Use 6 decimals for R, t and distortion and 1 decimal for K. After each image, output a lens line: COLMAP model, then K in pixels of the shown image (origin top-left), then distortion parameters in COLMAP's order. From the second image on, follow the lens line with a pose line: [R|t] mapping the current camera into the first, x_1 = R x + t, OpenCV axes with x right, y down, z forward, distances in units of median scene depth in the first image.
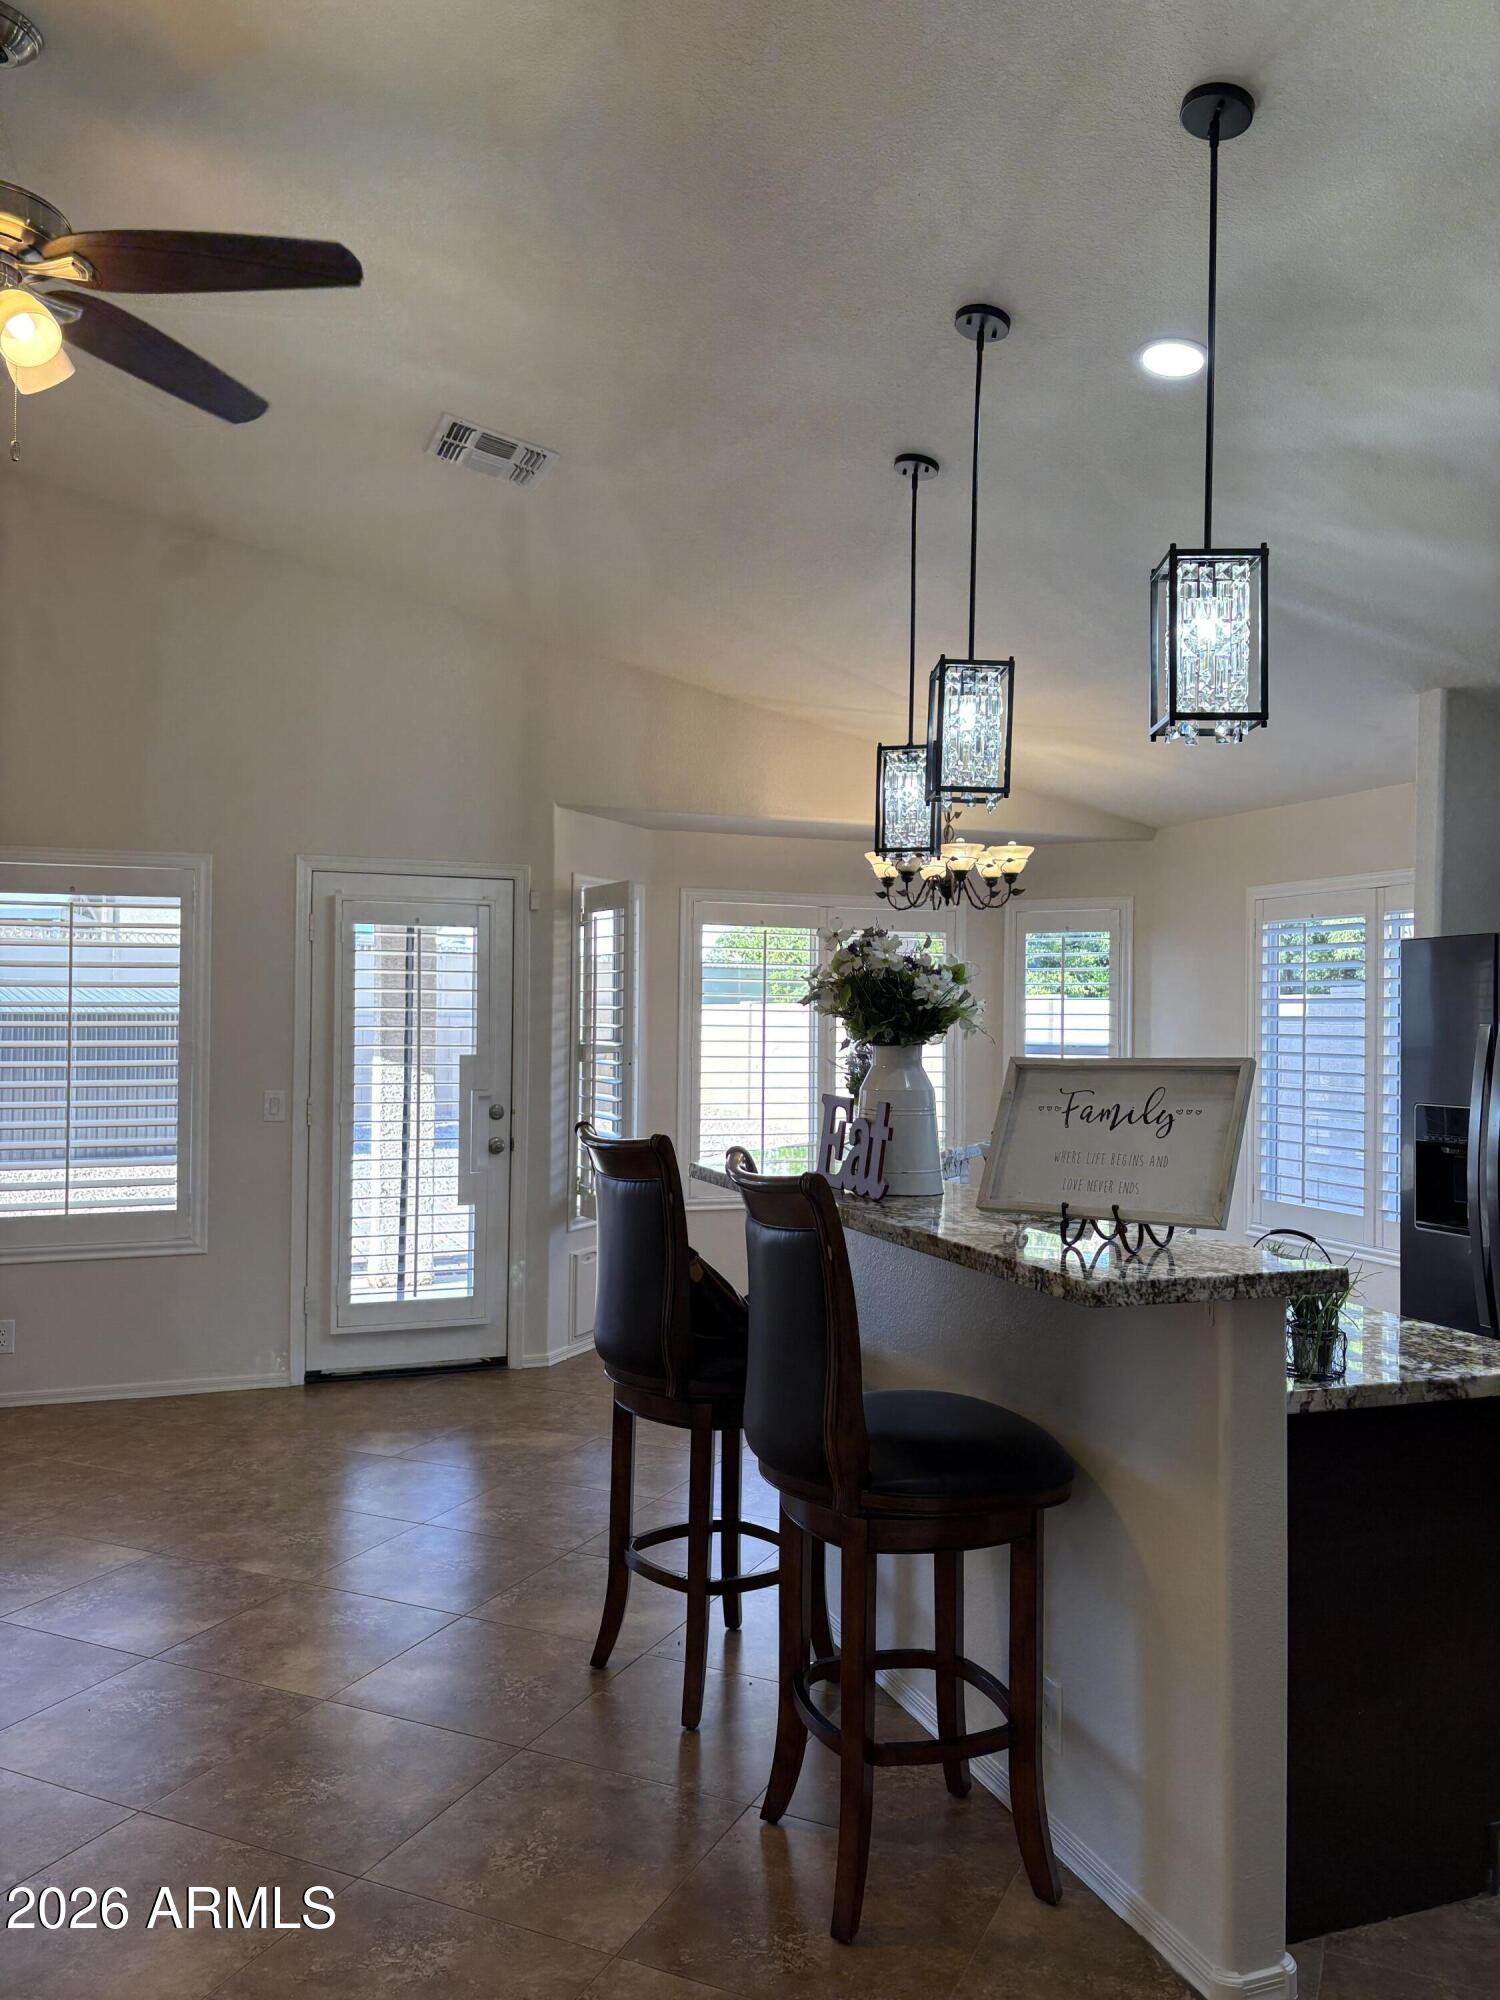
lens RADIAL K [[1522.9, 0, 765.7], [0, 1522.9, 988.7], [0, 0, 1]] dist [0.019462, -0.022031]
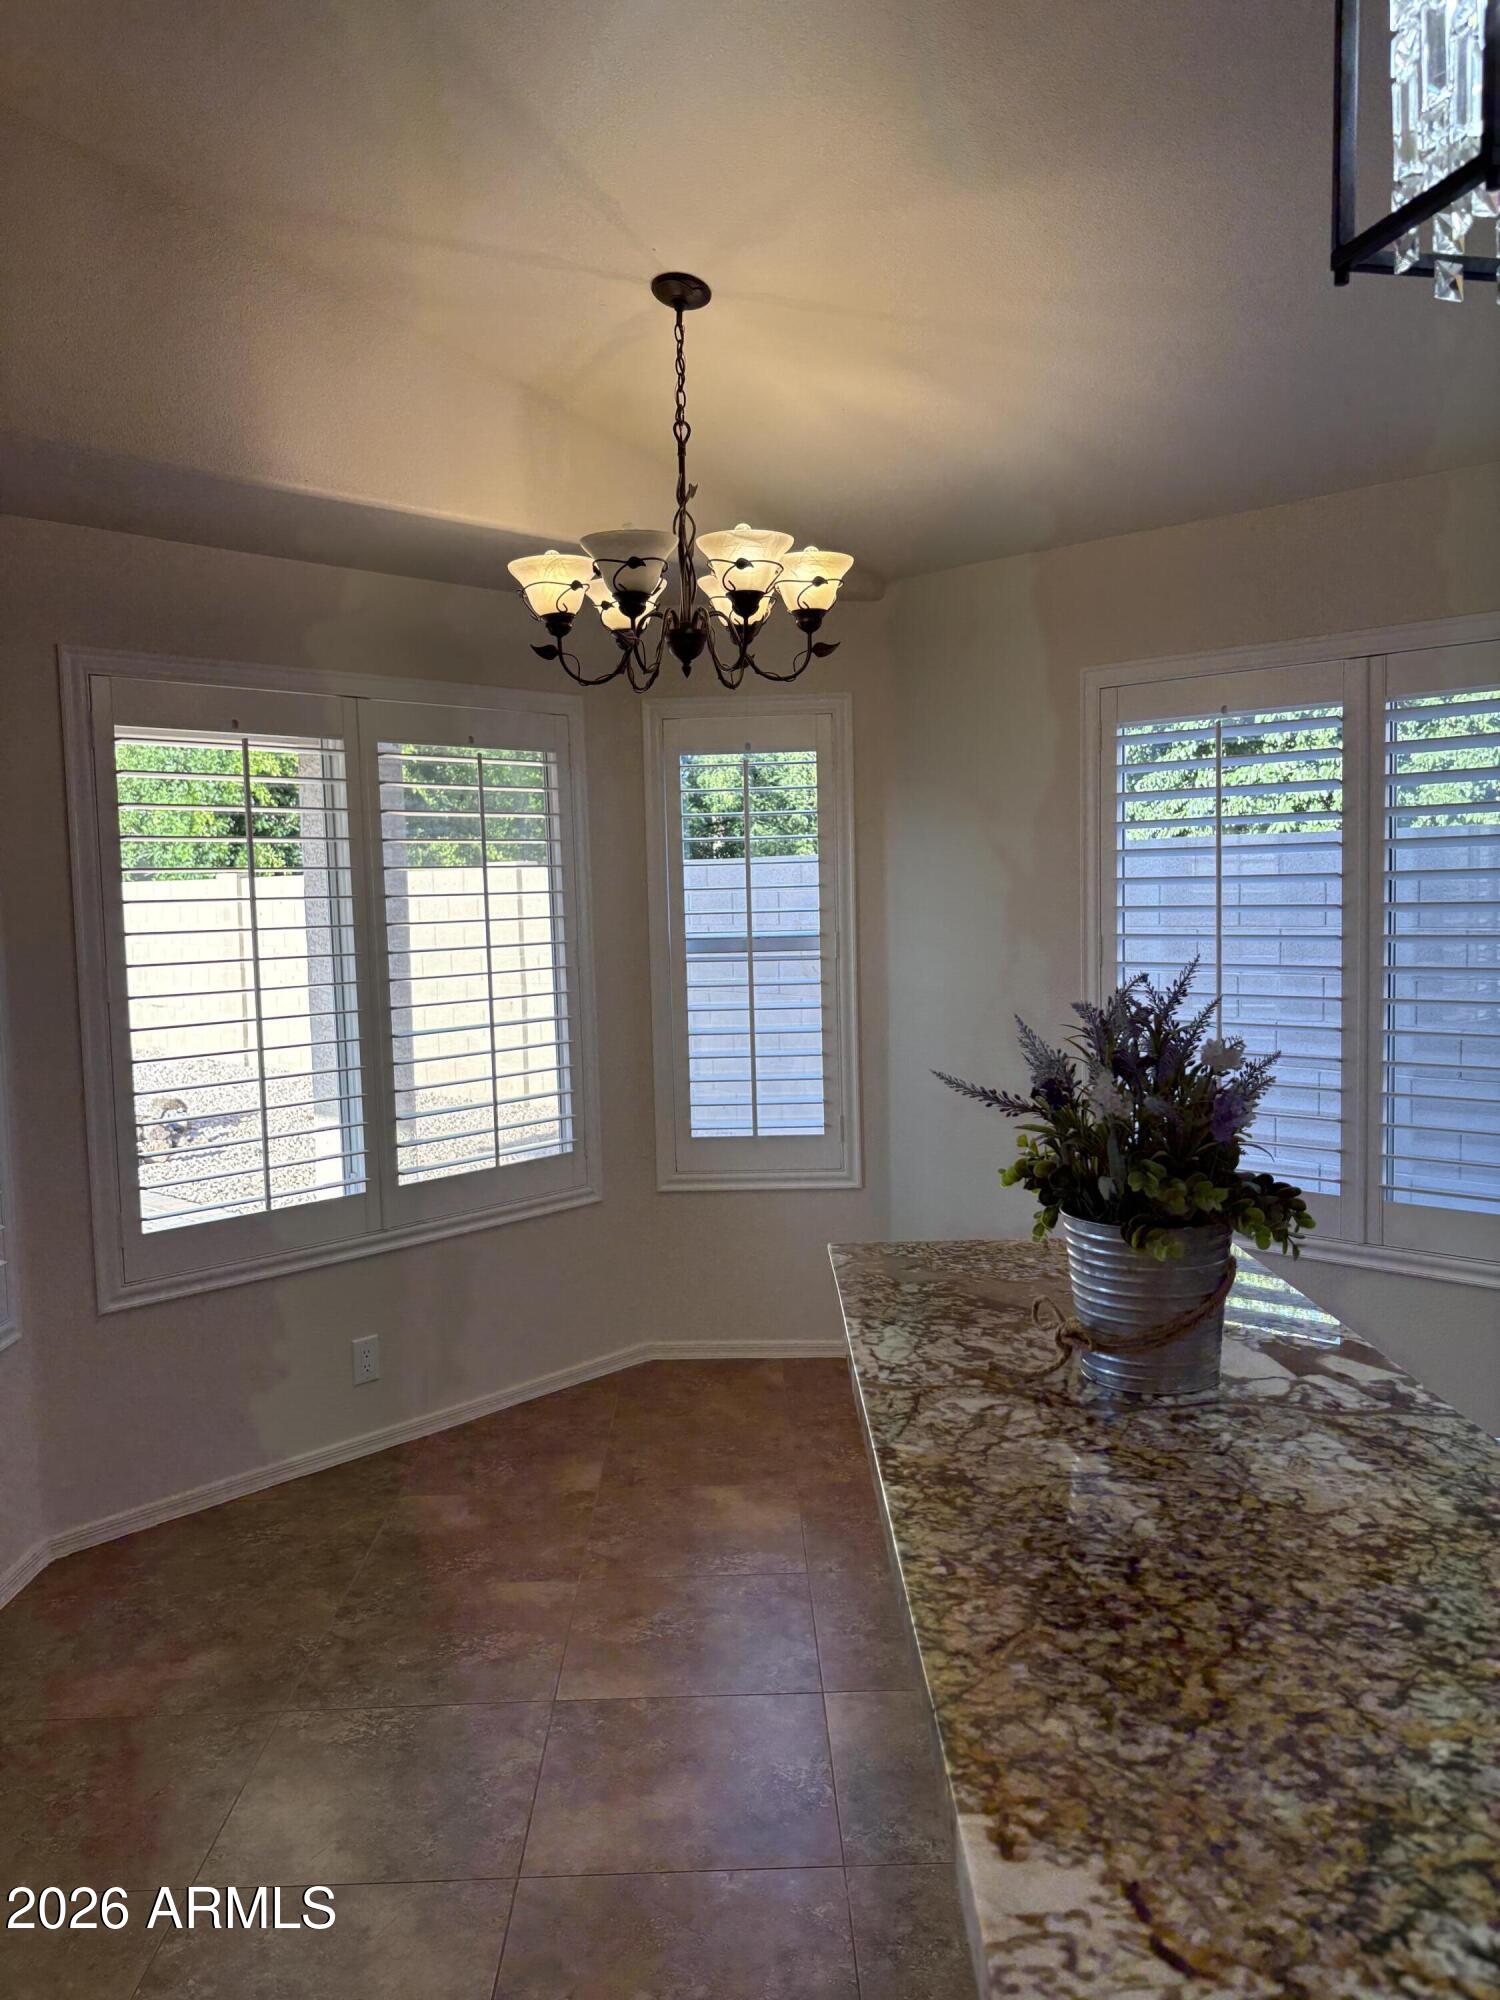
lens RADIAL K [[1522.9, 0, 749.5], [0, 1522.9, 1007.9], [0, 0, 1]] dist [0.019462, -0.022031]
pose [[0.905254, -0.068803, 0.419264, -0.079337], [0.026513, 0.994026, 0.105877, 0.001248], [-0.424044, -0.084729, 0.901669, 0.546856]]
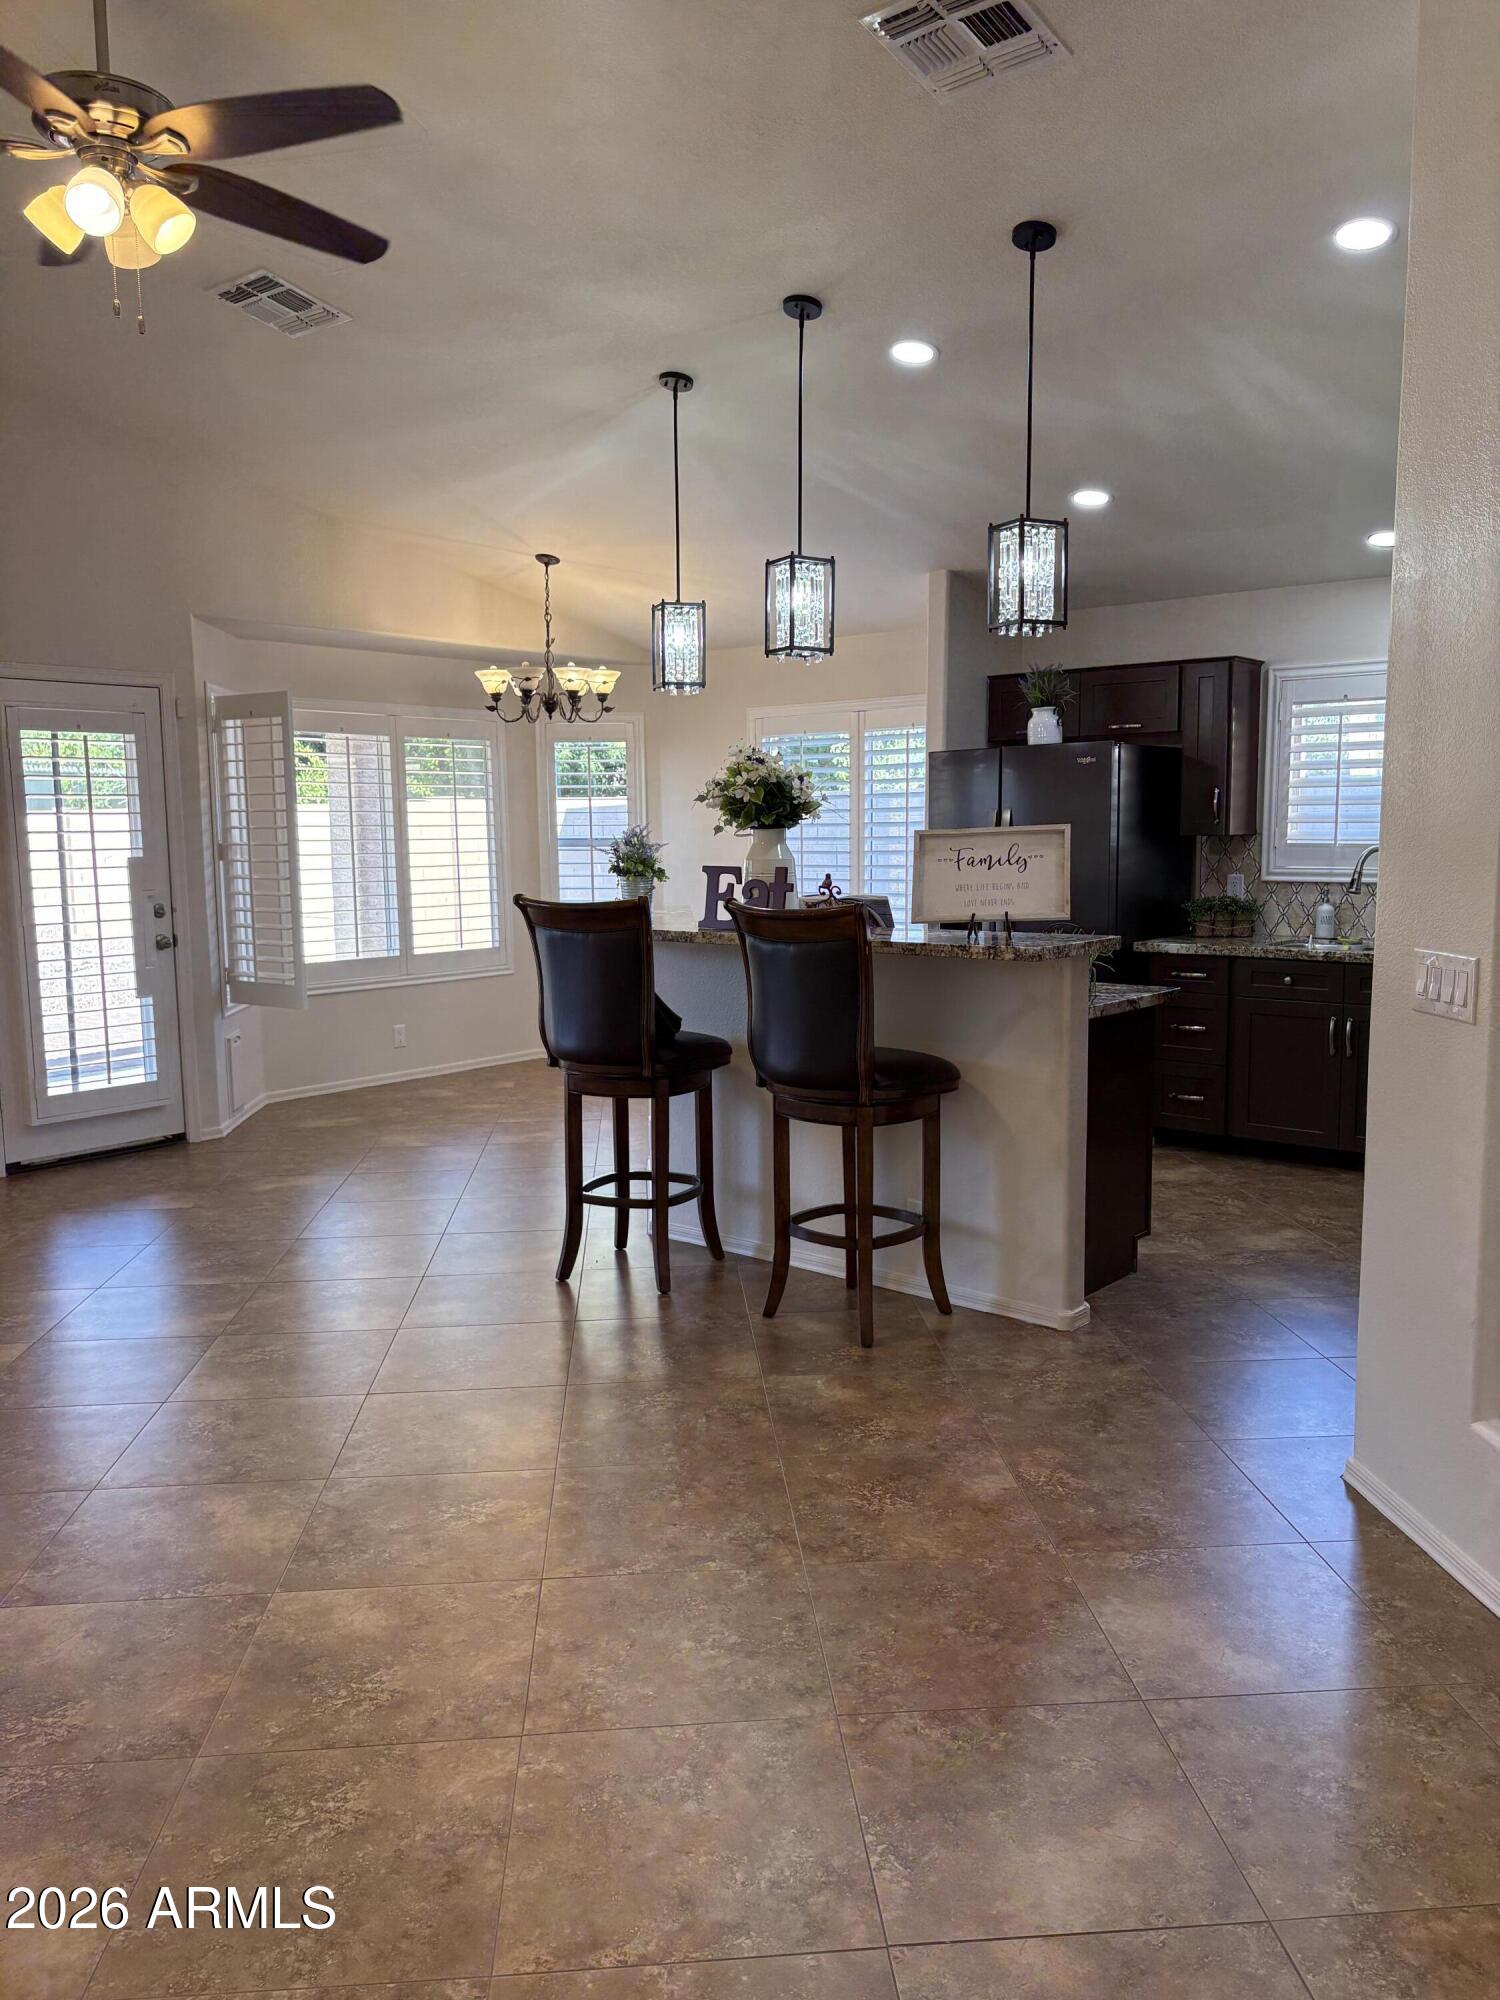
lens RADIAL K [[1522.9, 0, 788.2], [0, 1522.9, 1011.5], [0, 0, 1]] dist [0.019462, -0.022031]
pose [[0.866722, -0.081408, 0.492103, -0.332778], [0.009970, 0.989222, 0.146087, -0.000673], [-0.498691, -0.121710, 0.858192, -0.149366]]
